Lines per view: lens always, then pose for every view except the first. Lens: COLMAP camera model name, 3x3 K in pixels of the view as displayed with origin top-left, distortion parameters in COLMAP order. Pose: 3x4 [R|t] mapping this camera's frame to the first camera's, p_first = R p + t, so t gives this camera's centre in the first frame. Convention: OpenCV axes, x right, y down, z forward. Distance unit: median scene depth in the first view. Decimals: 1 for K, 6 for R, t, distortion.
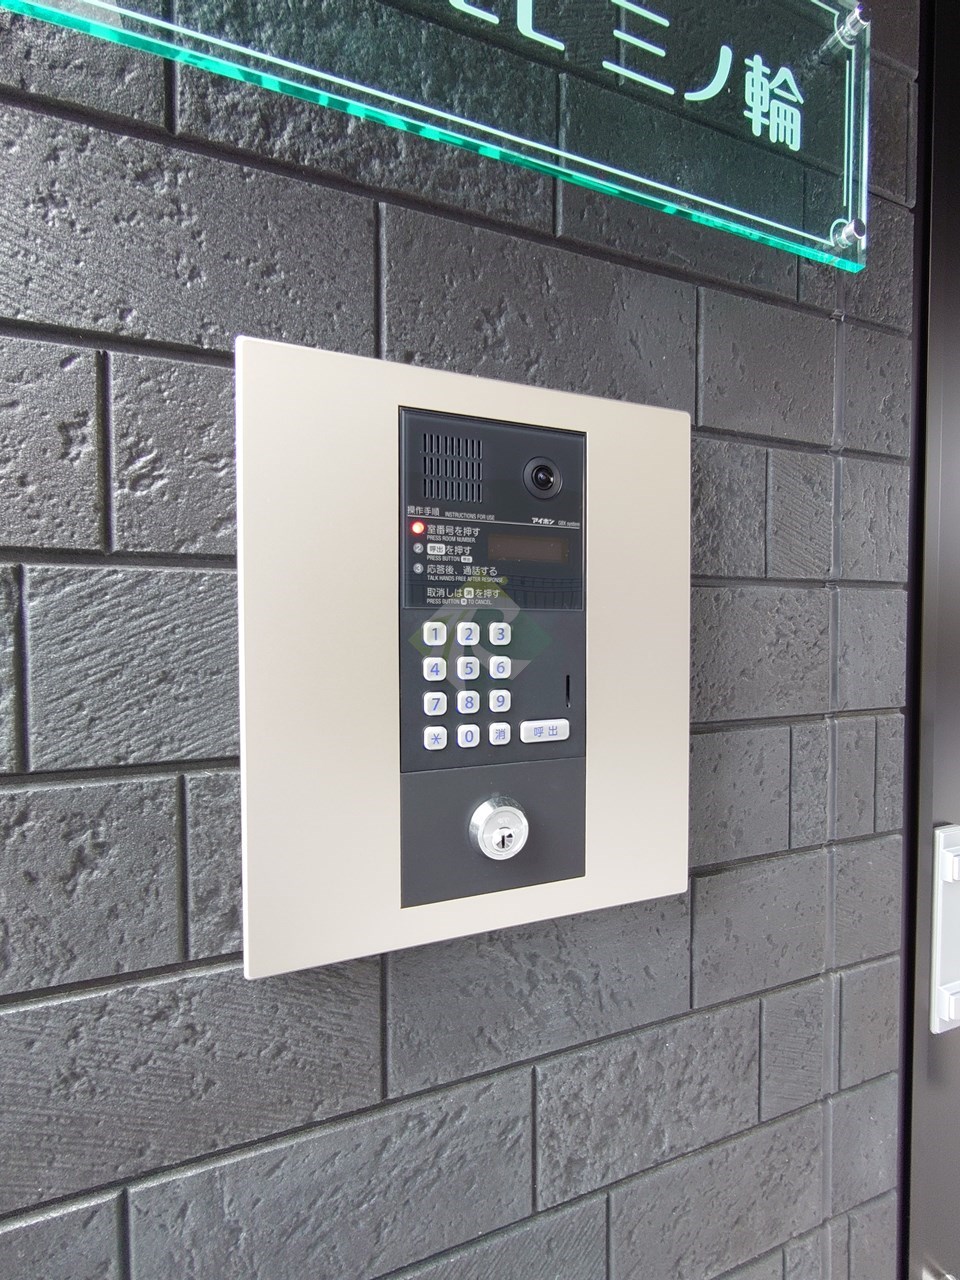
lens RADIAL K [[550.9, 0, 480.0], [0, 550.9, 640.0], [0, 0, 1]] dist [-0.001455, -0.000171]
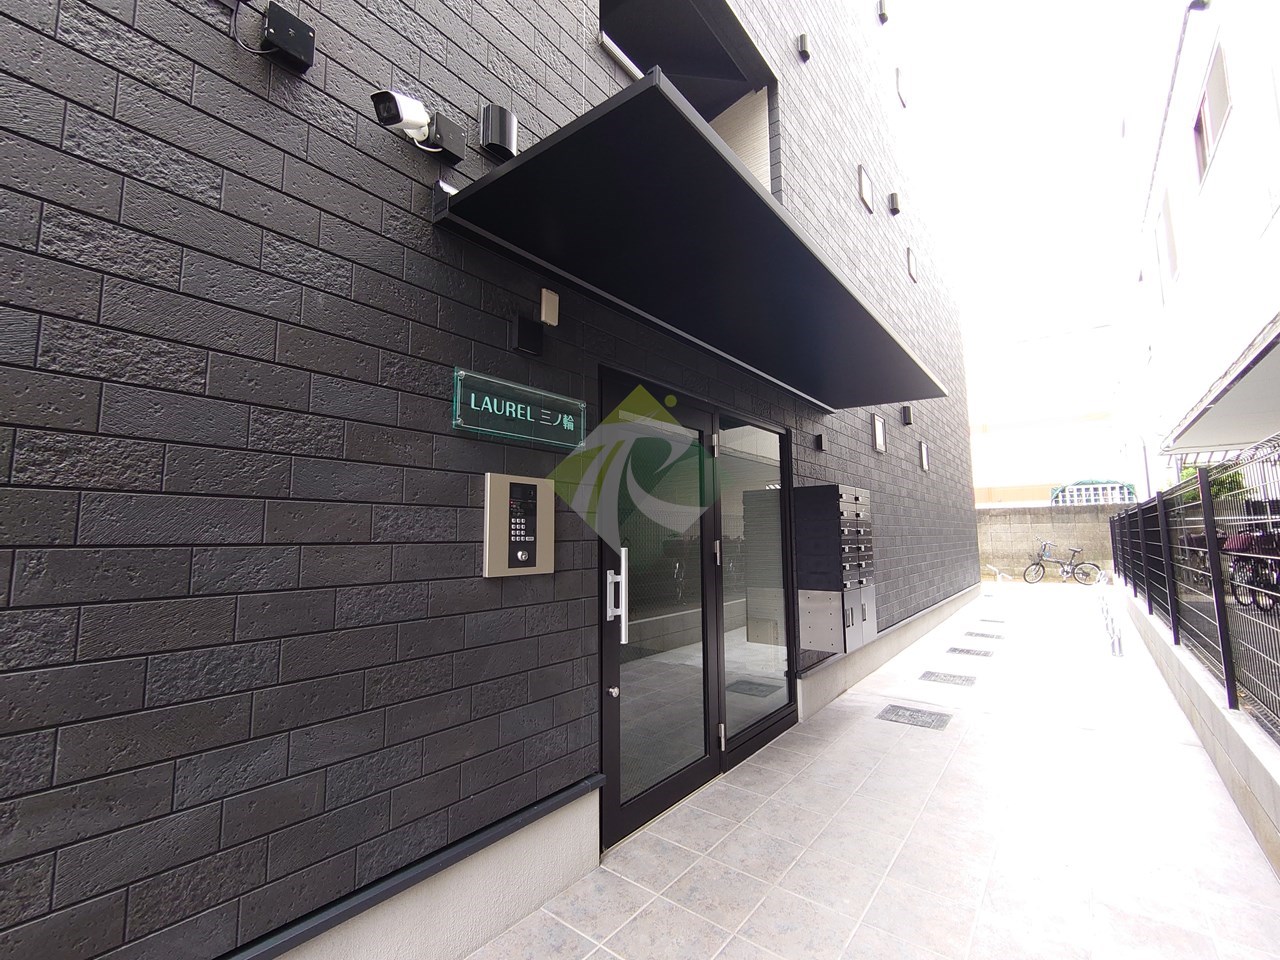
lens RADIAL K [[550.9, 0, 640.0], [0, 550.9, 480.0], [0, 0, 1]] dist [-0.001455, -0.000171]
pose [[0.850575, 0.048989, 0.523566, -1.905083], [0.022257, 0.991405, -0.128922, 0.325620], [-0.525382, 0.121311, 0.842174, -4.394968]]
